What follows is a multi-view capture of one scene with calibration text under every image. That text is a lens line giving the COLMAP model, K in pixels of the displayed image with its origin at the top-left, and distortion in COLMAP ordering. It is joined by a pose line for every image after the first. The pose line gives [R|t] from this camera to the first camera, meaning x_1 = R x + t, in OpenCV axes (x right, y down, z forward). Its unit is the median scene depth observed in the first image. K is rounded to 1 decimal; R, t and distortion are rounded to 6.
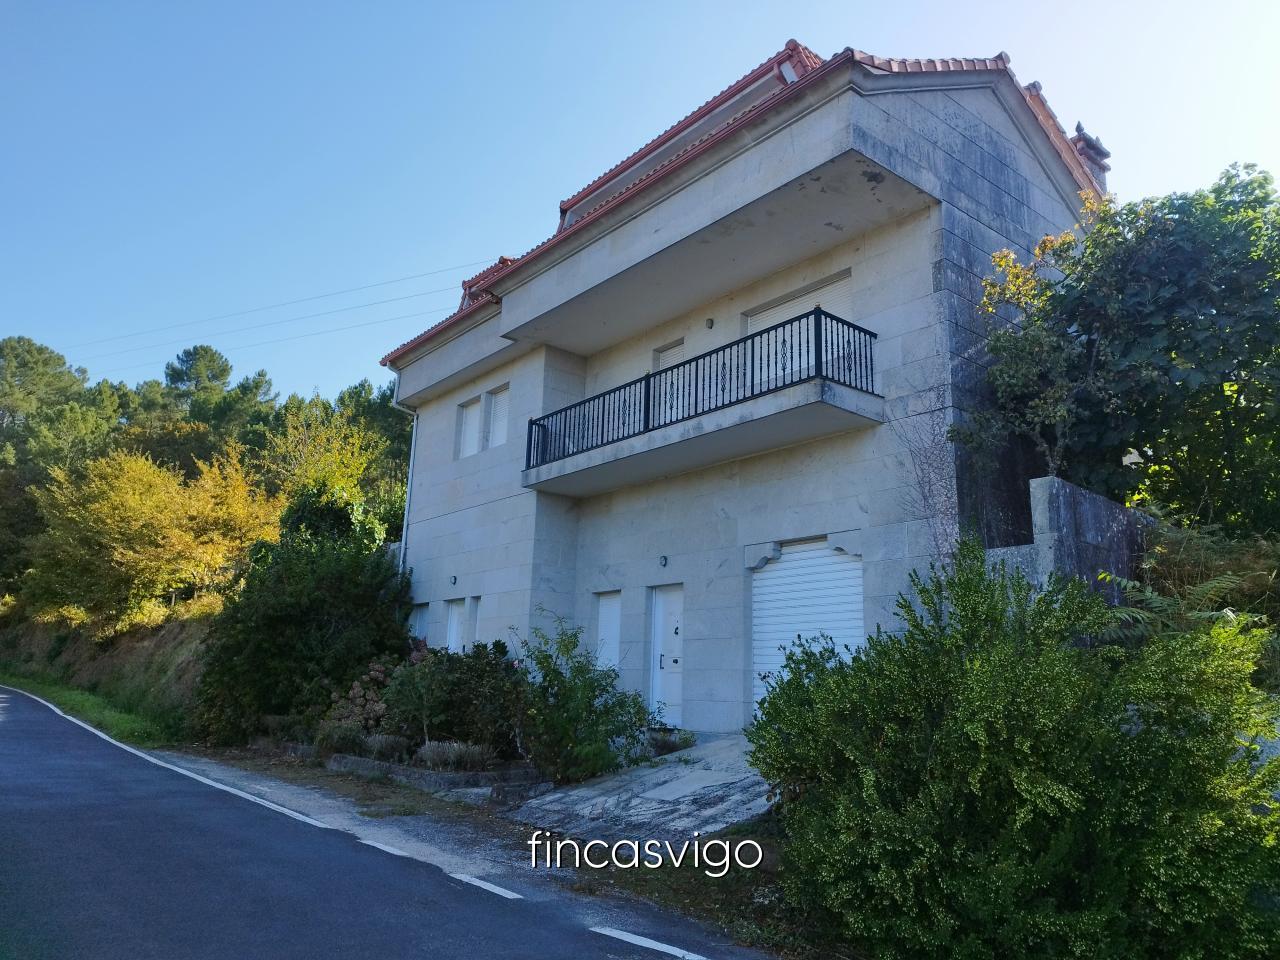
lens RADIAL K [[909.6, 0, 664.4], [0, 909.6, 473.6], [0, 0, 1]] dist [0.044402, -0.034234]
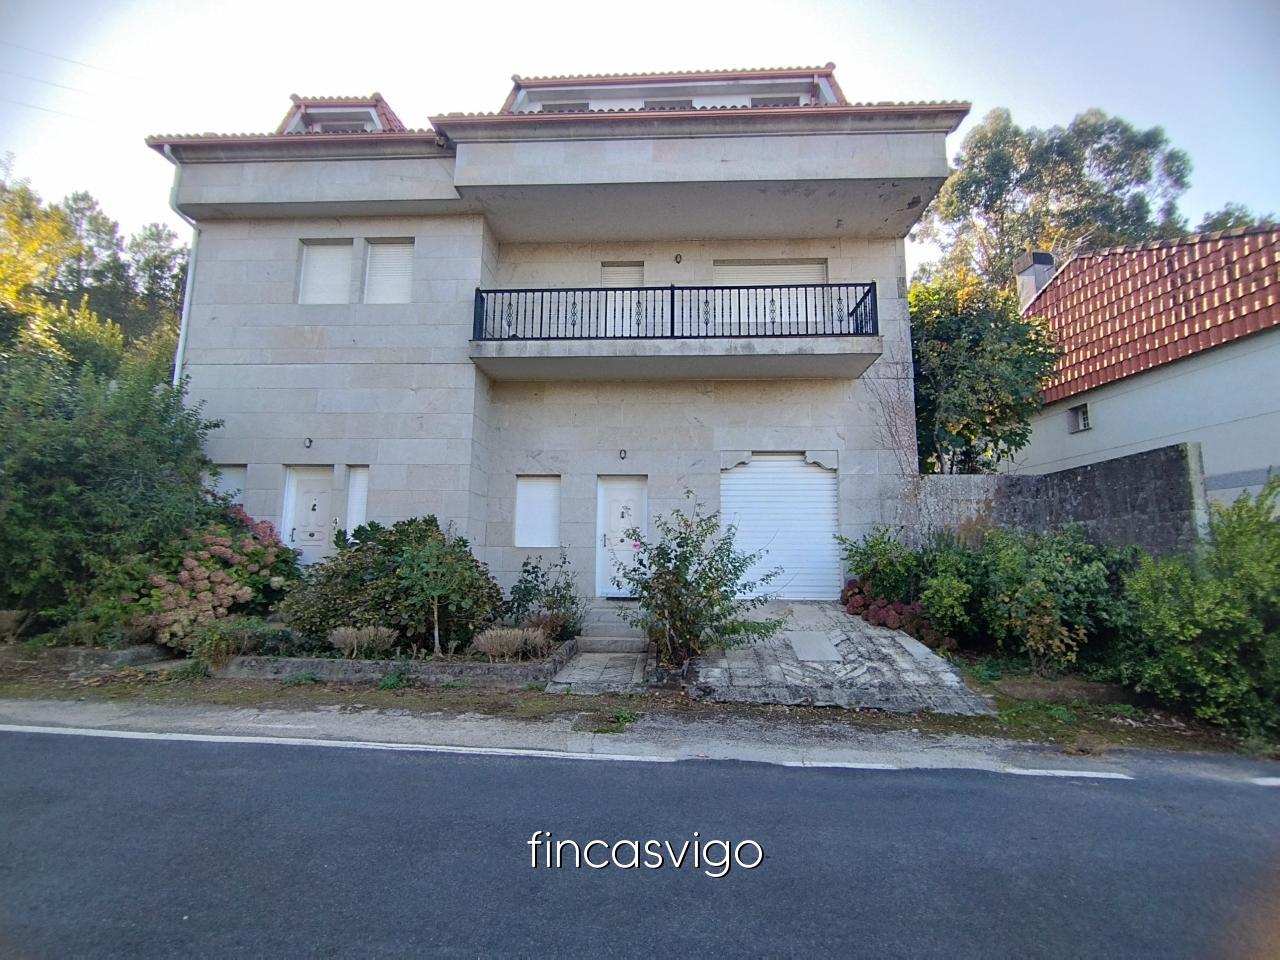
lens RADIAL K [[592.9, 0, 642.1], [0, 592.9, 473.0], [0, 0, 1]] dist [0.002967, -0.000325]
pose [[0.681625, 0.092097, 0.725882, -0.546131], [-0.164624, 0.985915, 0.029498, 0.099830], [-0.712942, -0.139604, 0.687186, 0.503323]]
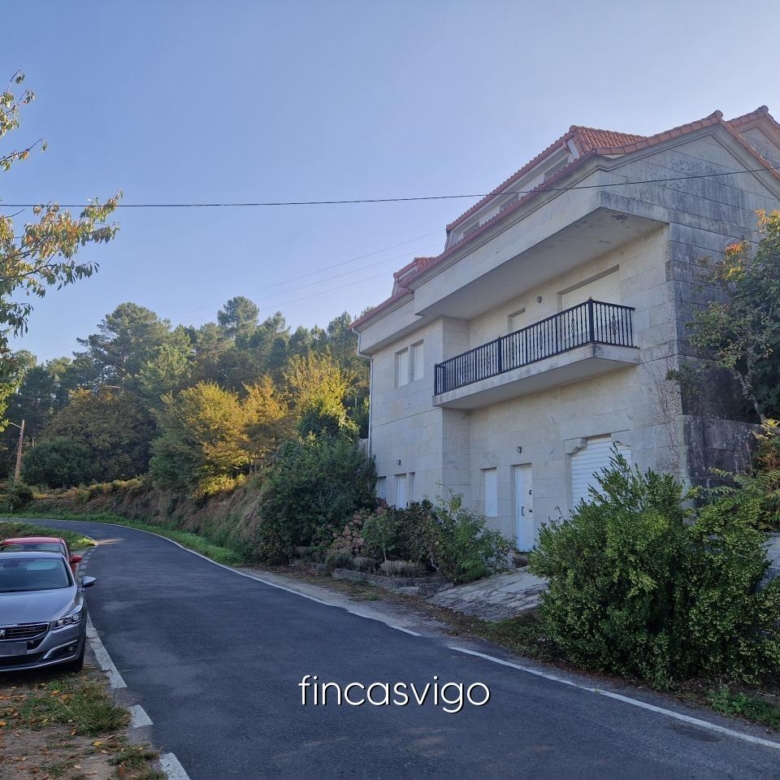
lens RADIAL K [[687.9, 0, 426.3], [0, 687.9, 381.2], [0, 0, 1]] dist [0.089974, -0.029838]
pose [[0.975941, -0.063594, -0.208555, 0.107285], [0.069617, 0.997339, 0.021659, -0.066960], [0.206622, -0.035656, 0.977771, -0.245006]]
